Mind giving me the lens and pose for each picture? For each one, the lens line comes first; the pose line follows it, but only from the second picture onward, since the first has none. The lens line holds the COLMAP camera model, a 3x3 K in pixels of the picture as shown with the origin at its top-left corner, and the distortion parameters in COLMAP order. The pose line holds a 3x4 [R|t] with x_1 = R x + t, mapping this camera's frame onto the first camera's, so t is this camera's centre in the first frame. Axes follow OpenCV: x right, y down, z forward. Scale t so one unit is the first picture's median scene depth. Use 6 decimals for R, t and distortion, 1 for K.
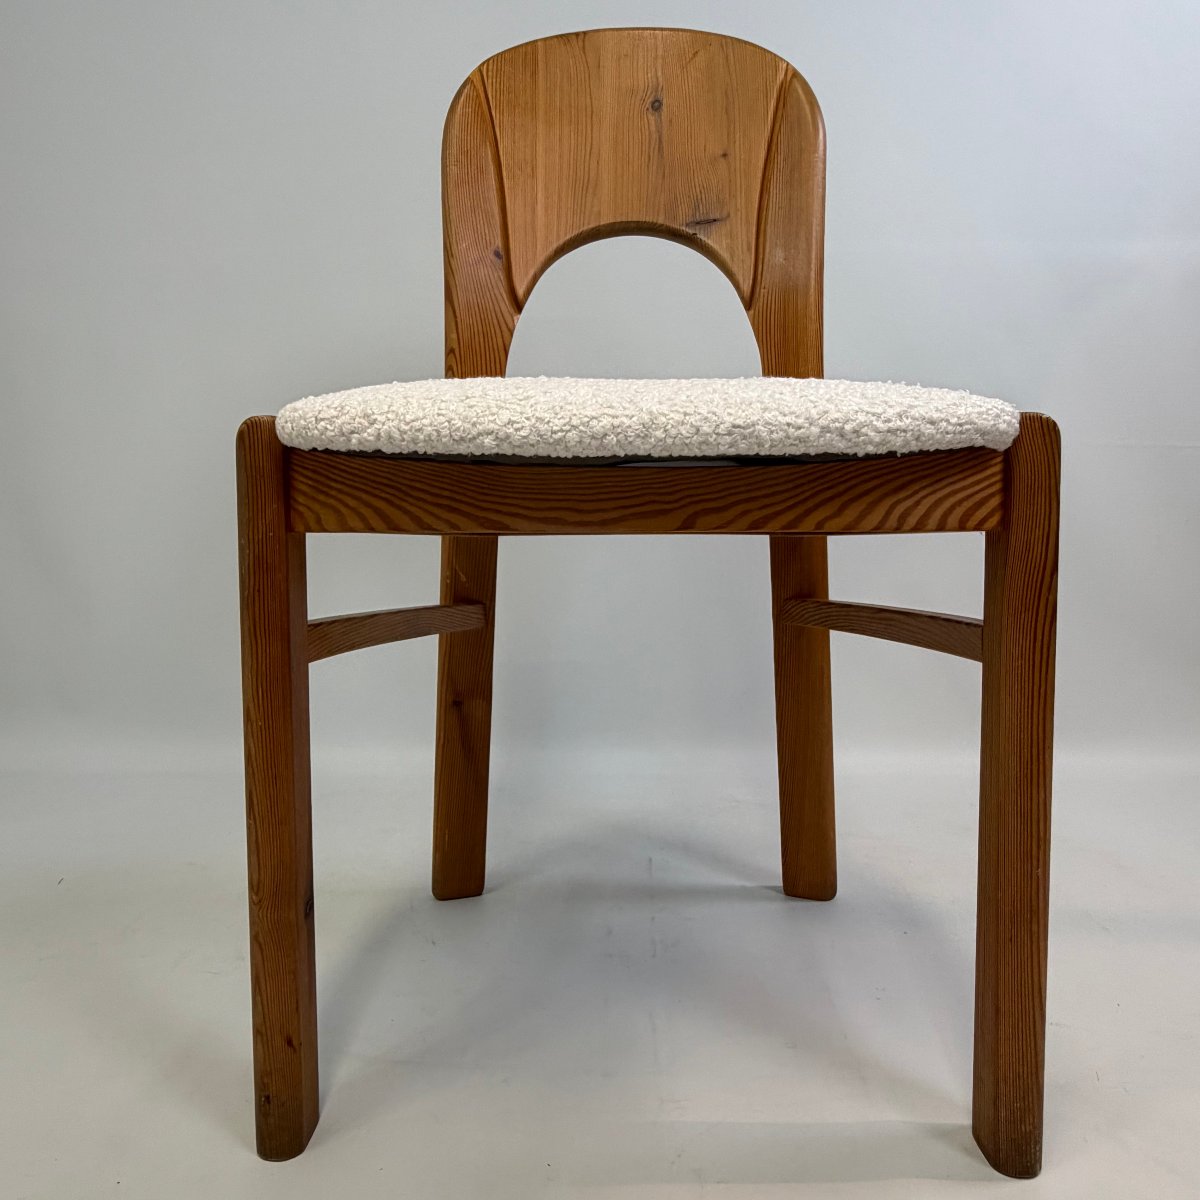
lens RADIAL K [[979.6, 0, 602.4], [0, 979.6, 552.6], [0, 0, 1]] dist [-0.000976, -0.000950]
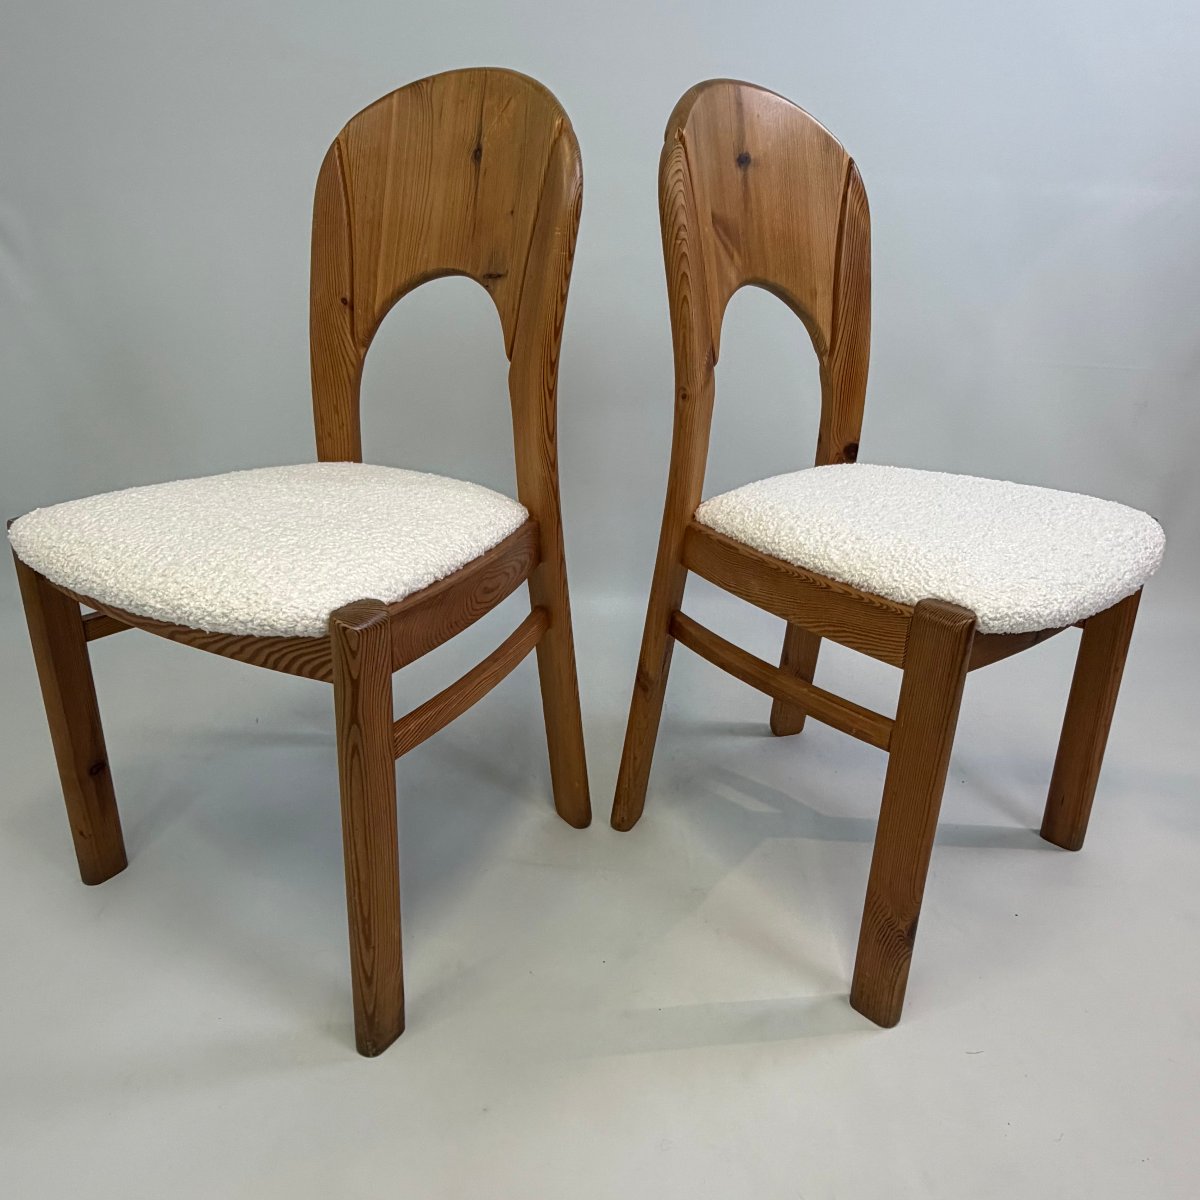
lens RADIAL K [[968.9, 0, 594.2], [0, 968.9, 578.4], [0, 0, 1]] dist [0.002206, 0.004646]
pose [[0.860937, 0.201361, -0.467163, 0.818294], [-0.041097, 0.942855, 0.330660, -0.392036], [0.507049, -0.265478, 0.820014, 0.044683]]
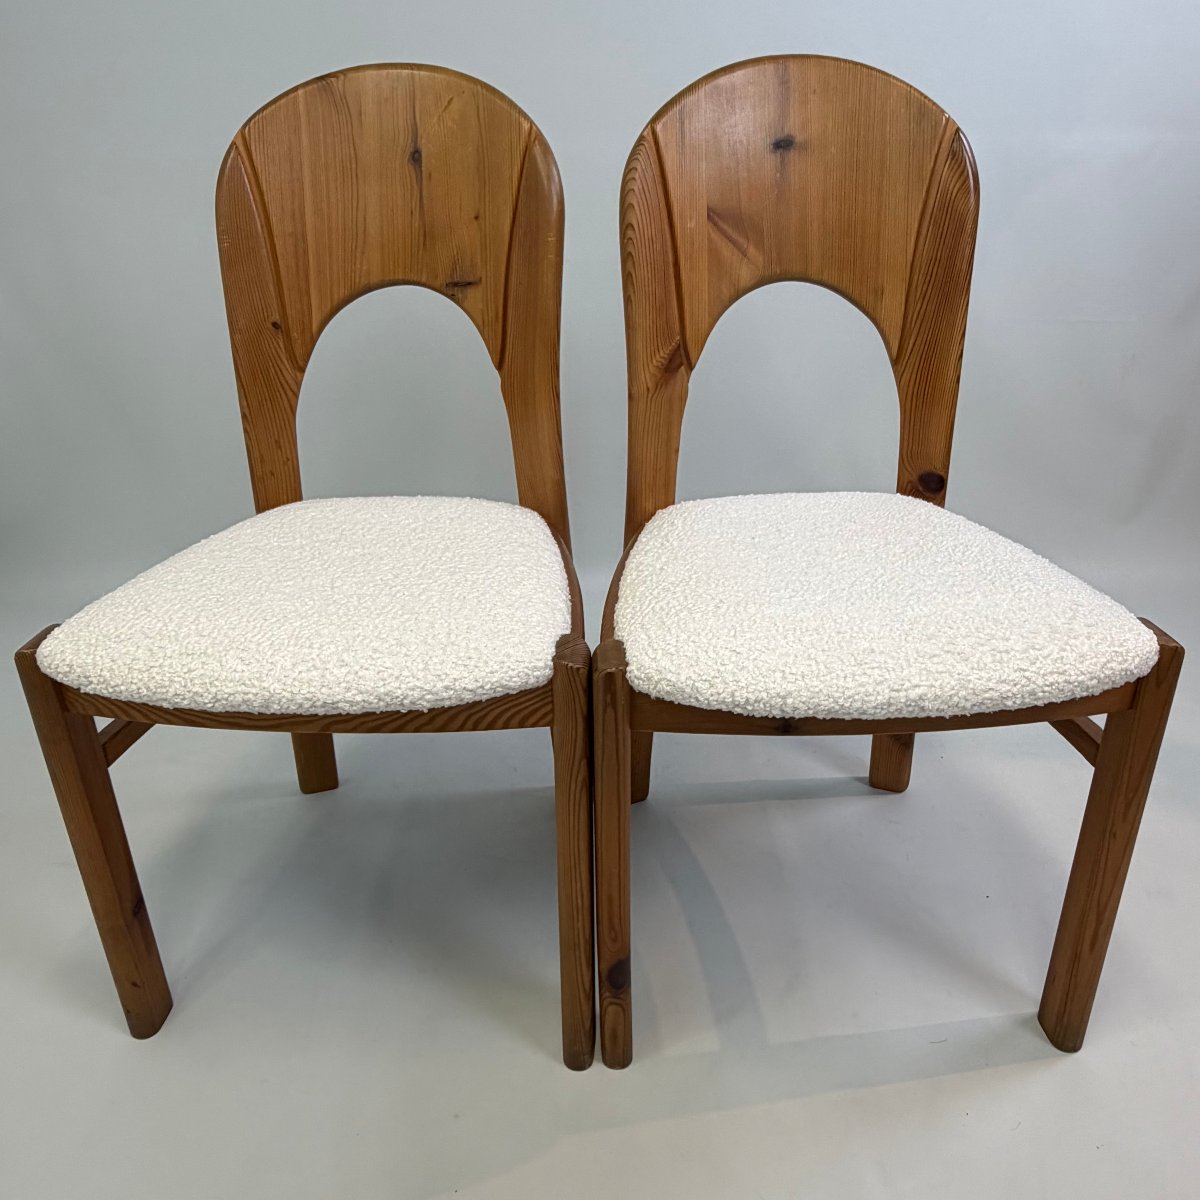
lens RADIAL K [[968.9, 0, 594.2], [0, 968.9, 578.4], [0, 0, 1]] dist [0.002206, 0.004646]
pose [[0.997972, 0.015529, -0.061730, 0.333870], [0.009138, 0.924788, 0.380372, -0.455112], [0.062994, -0.380165, 0.922771, -0.126439]]
